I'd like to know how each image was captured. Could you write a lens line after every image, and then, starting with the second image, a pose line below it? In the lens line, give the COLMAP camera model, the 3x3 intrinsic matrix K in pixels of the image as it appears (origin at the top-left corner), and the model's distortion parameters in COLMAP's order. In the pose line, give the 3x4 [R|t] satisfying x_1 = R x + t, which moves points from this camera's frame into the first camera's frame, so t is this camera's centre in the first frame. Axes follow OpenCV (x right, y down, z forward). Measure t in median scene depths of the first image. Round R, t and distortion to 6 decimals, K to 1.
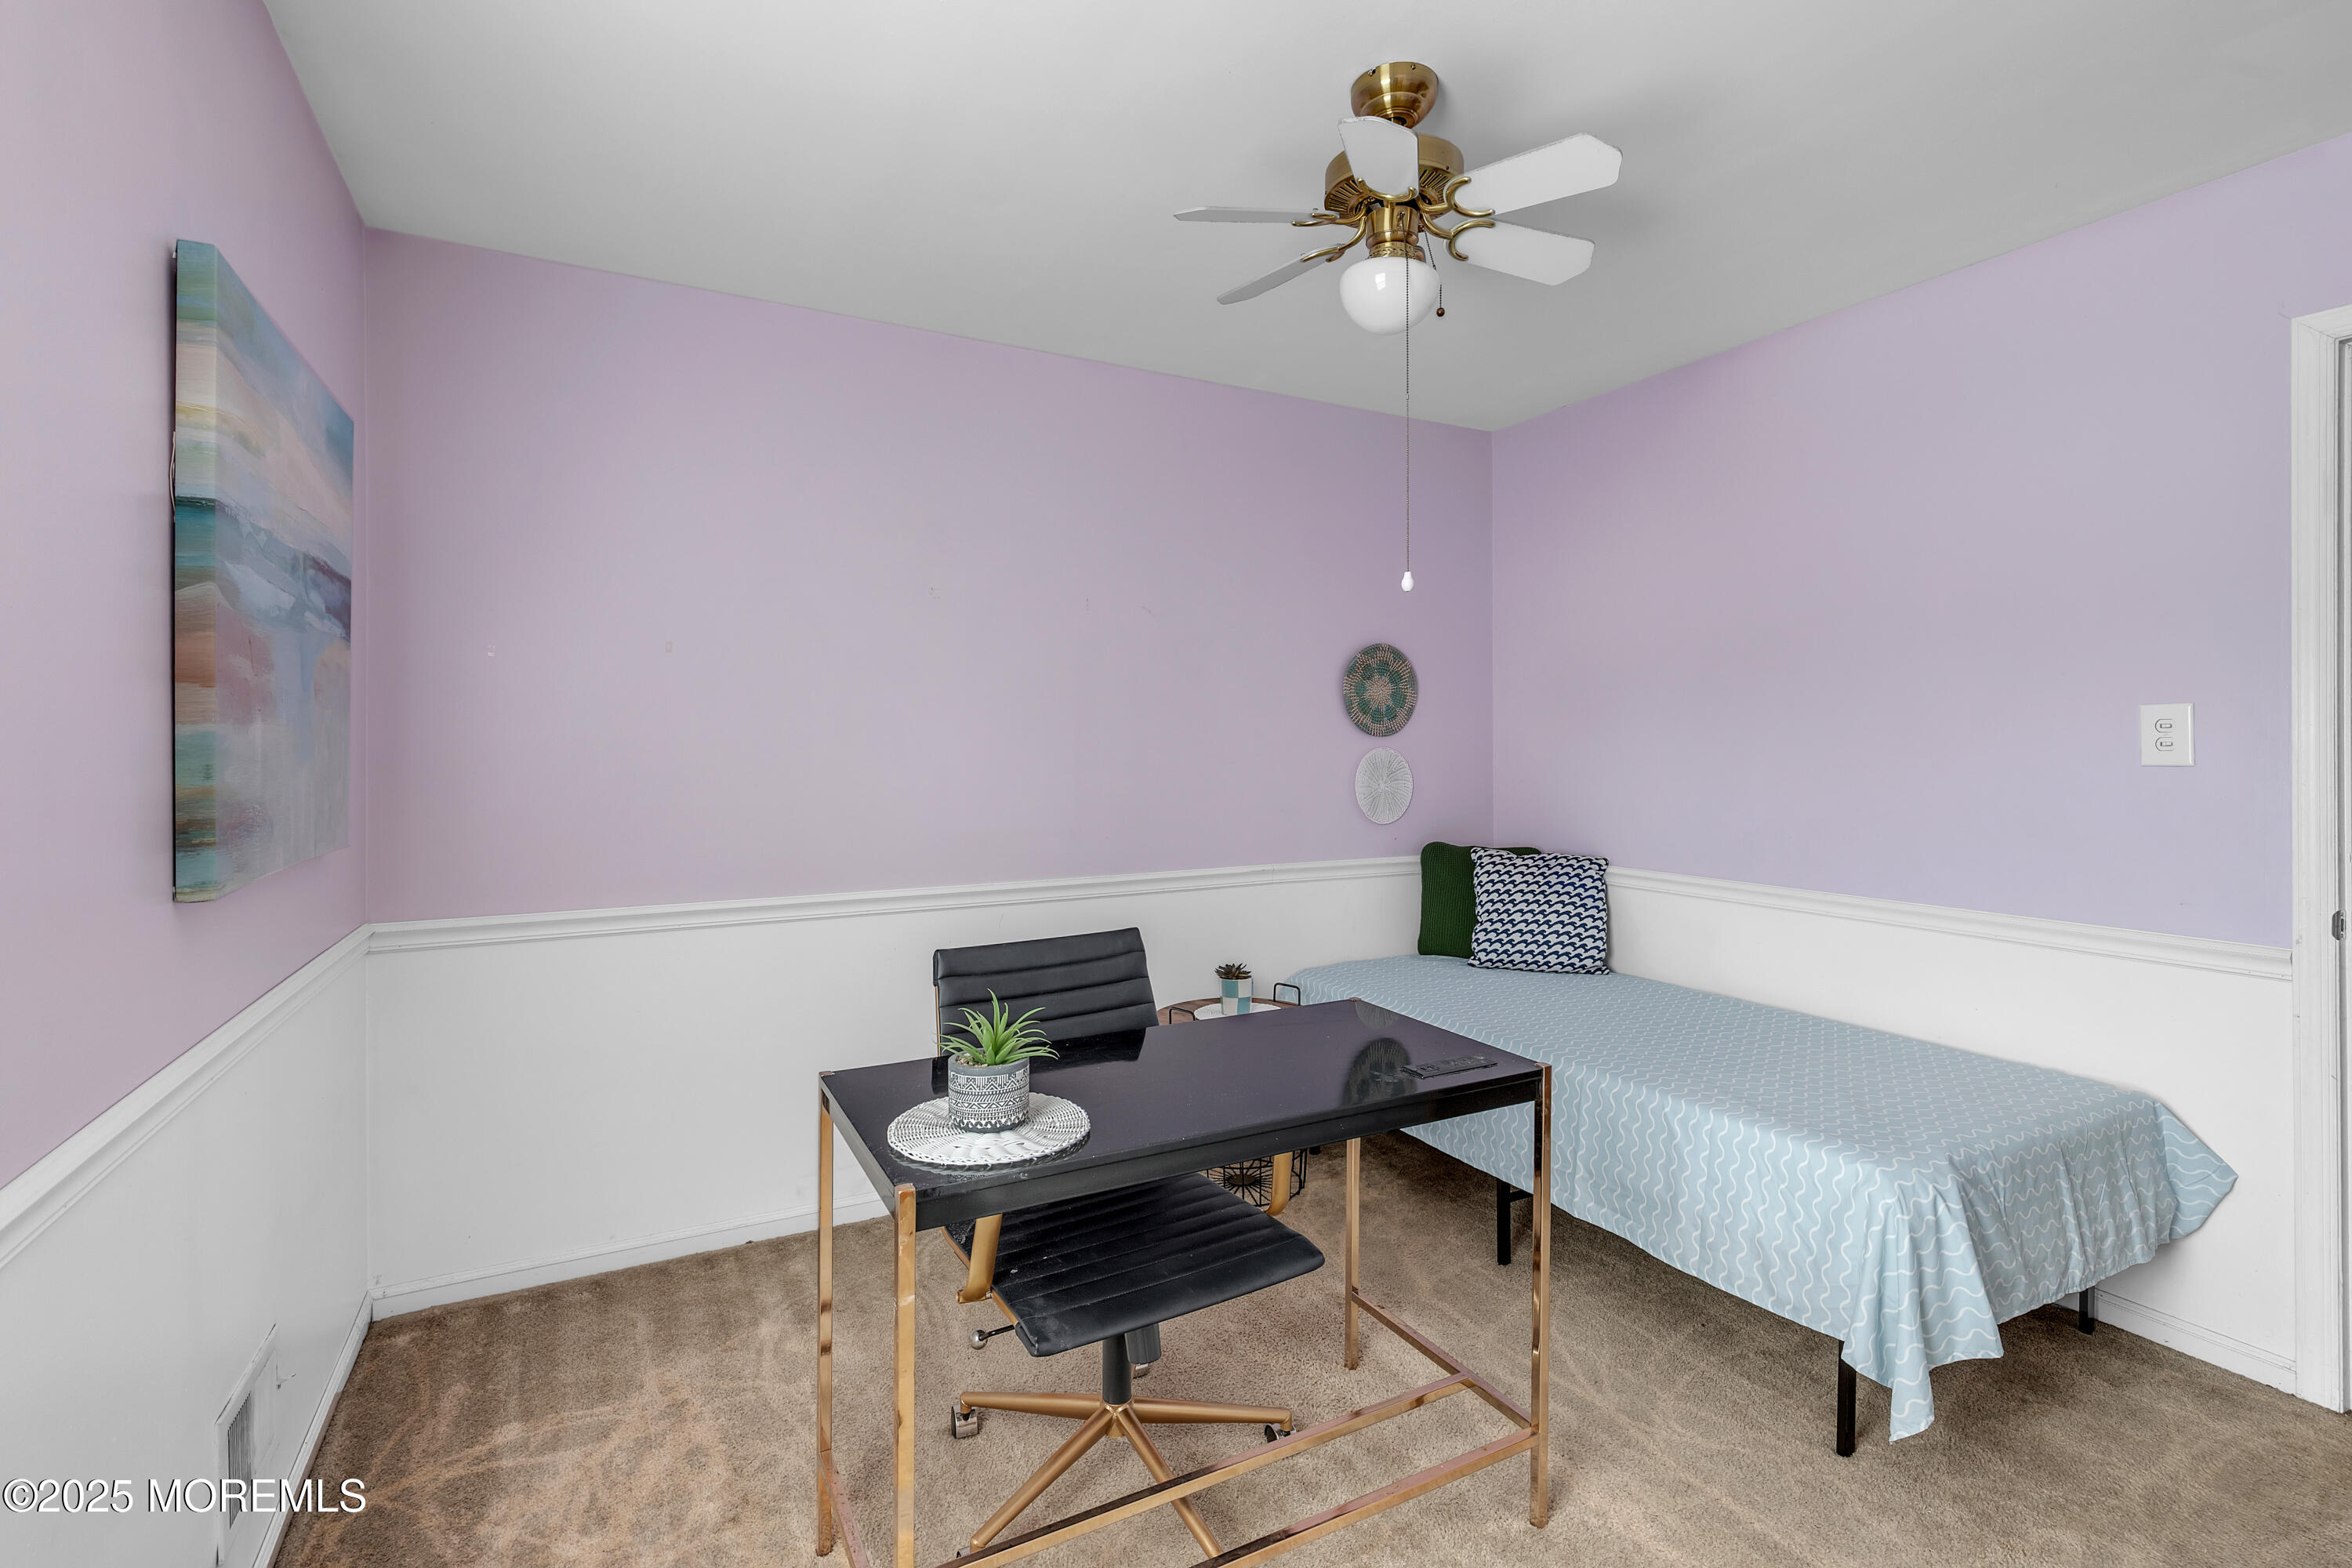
lens RADIAL K [[1076.3, 0, 1179.8], [0, 1076.3, 766.8], [0, 0, 1]] dist [0.001095, -0.000041]
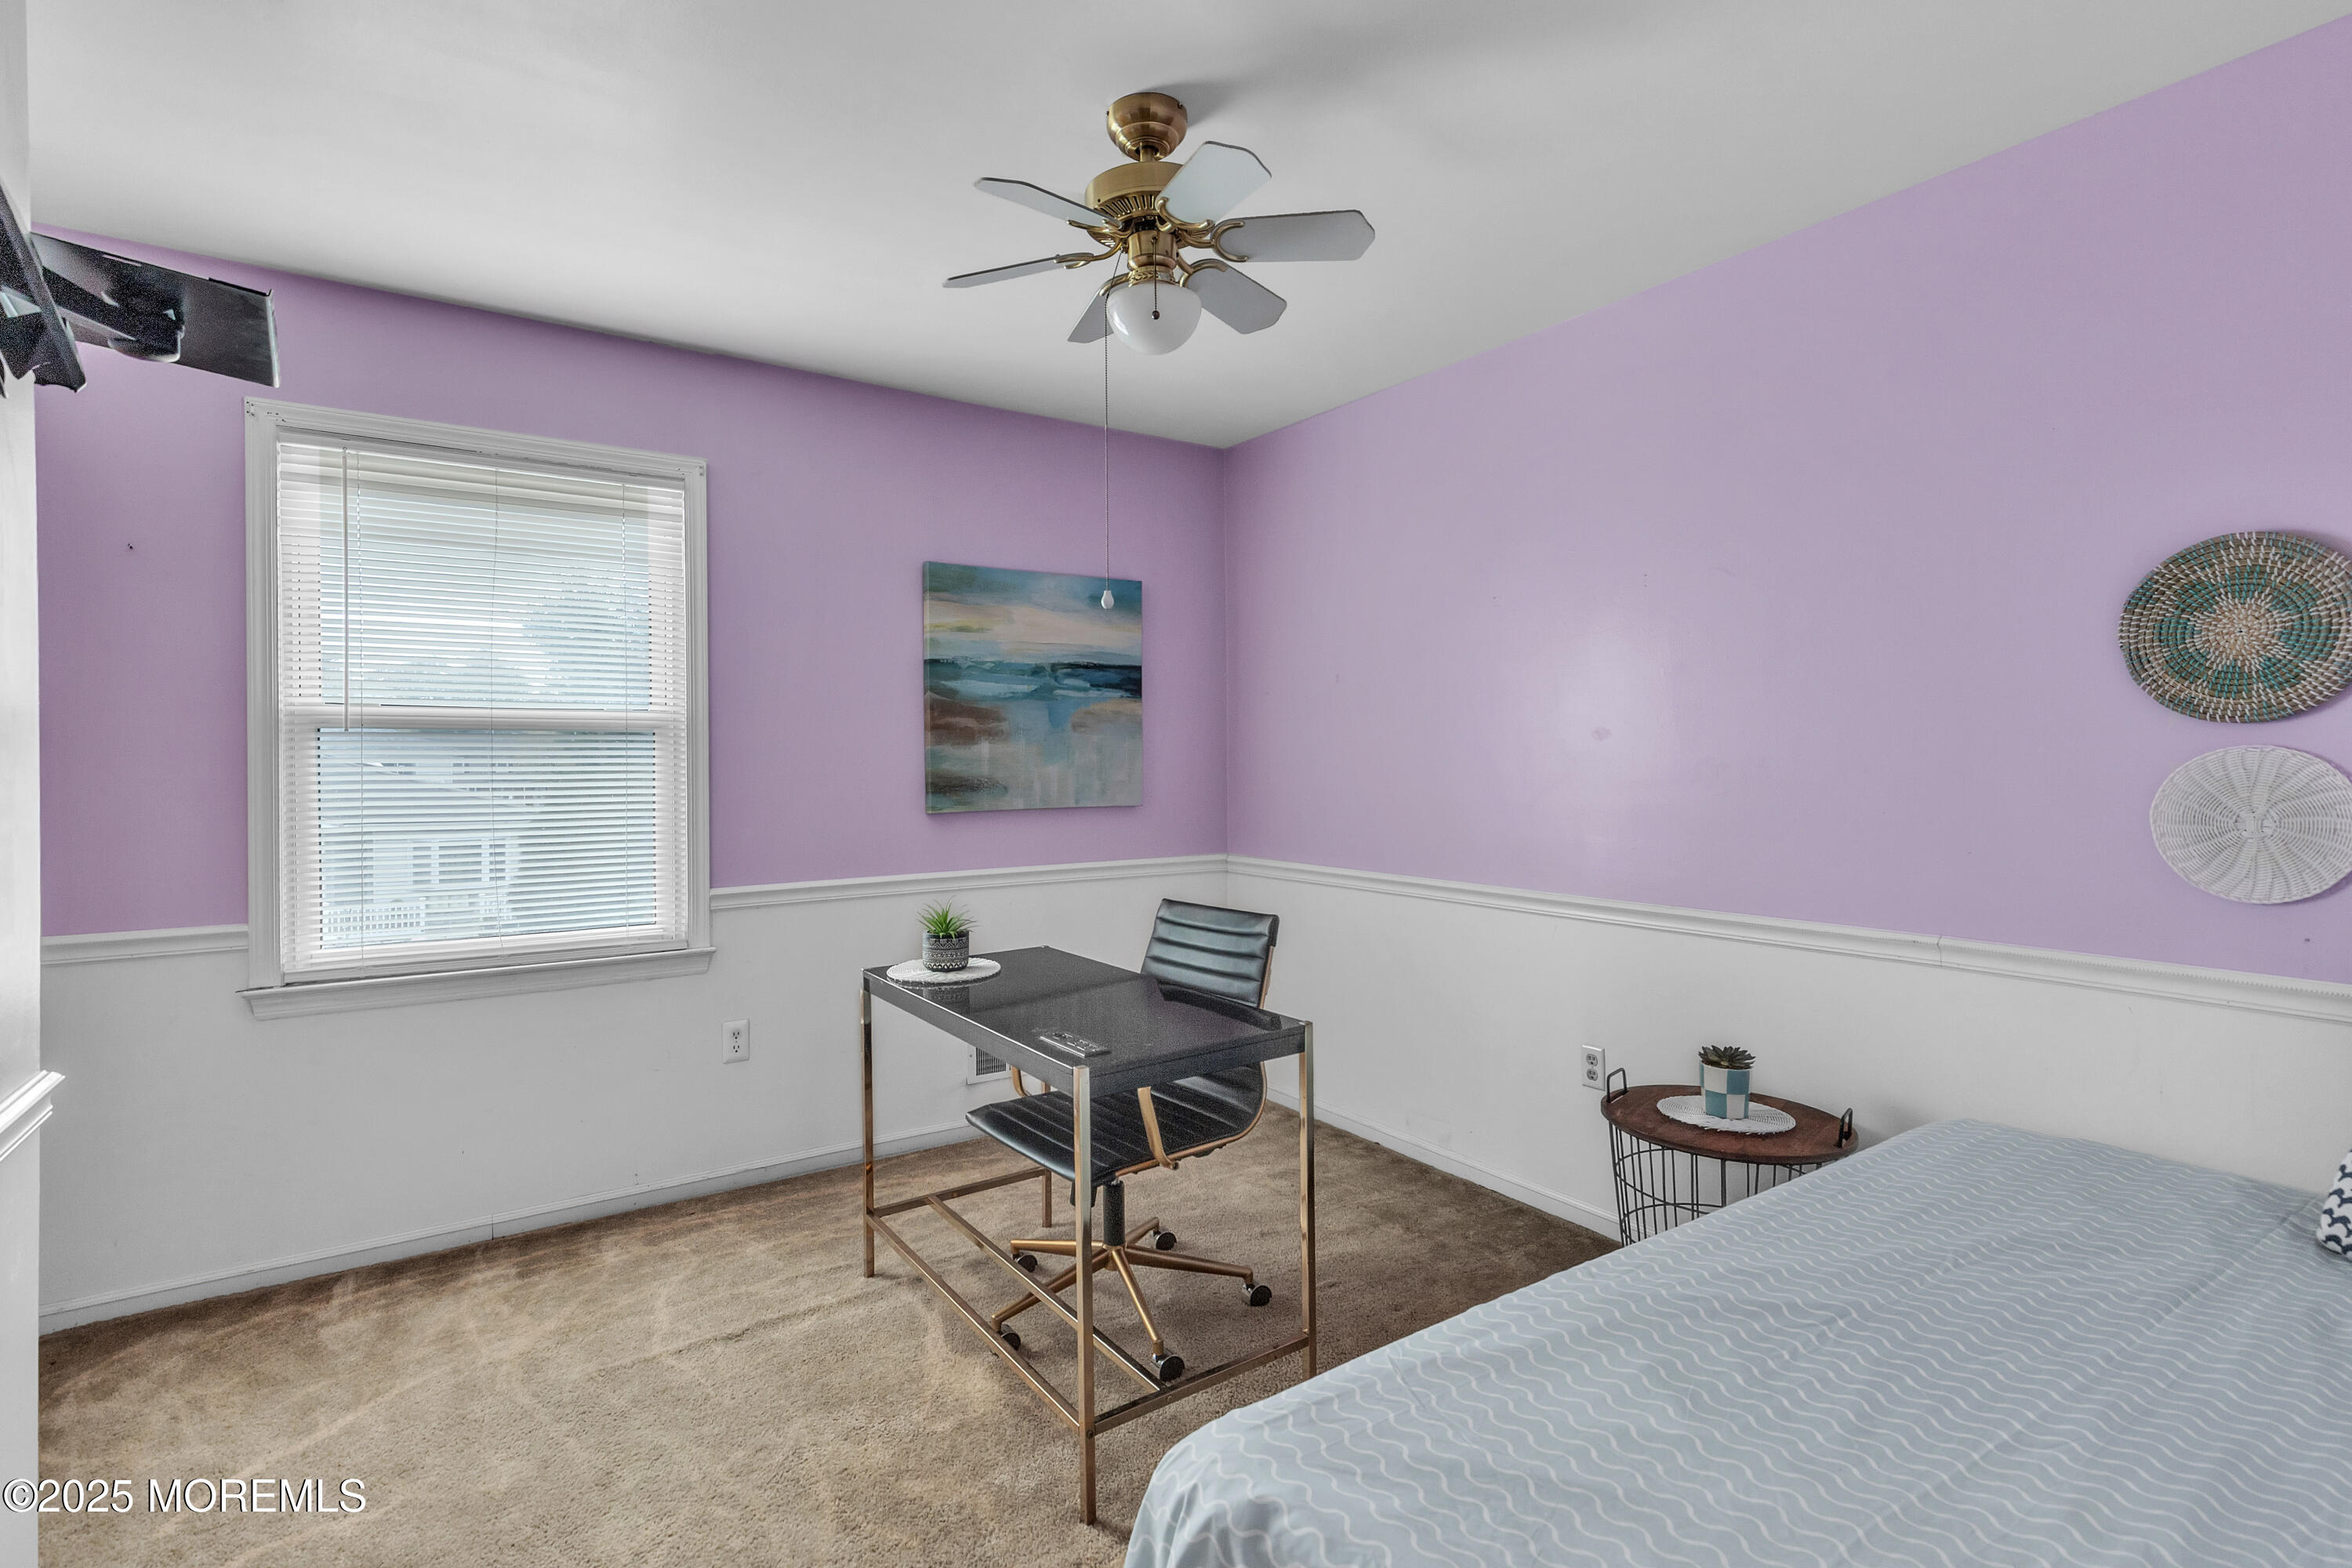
lens RADIAL K [[1076.3, 0, 1174.2], [0, 1076.3, 775.1], [0, 0, 1]] dist [0.001095, -0.000041]
pose [[0.100959, 0.017240, -0.994741, 0.628850], [-0.011210, 0.999806, 0.016190, -0.007098], [0.994827, 0.009516, 0.101133, 0.475118]]
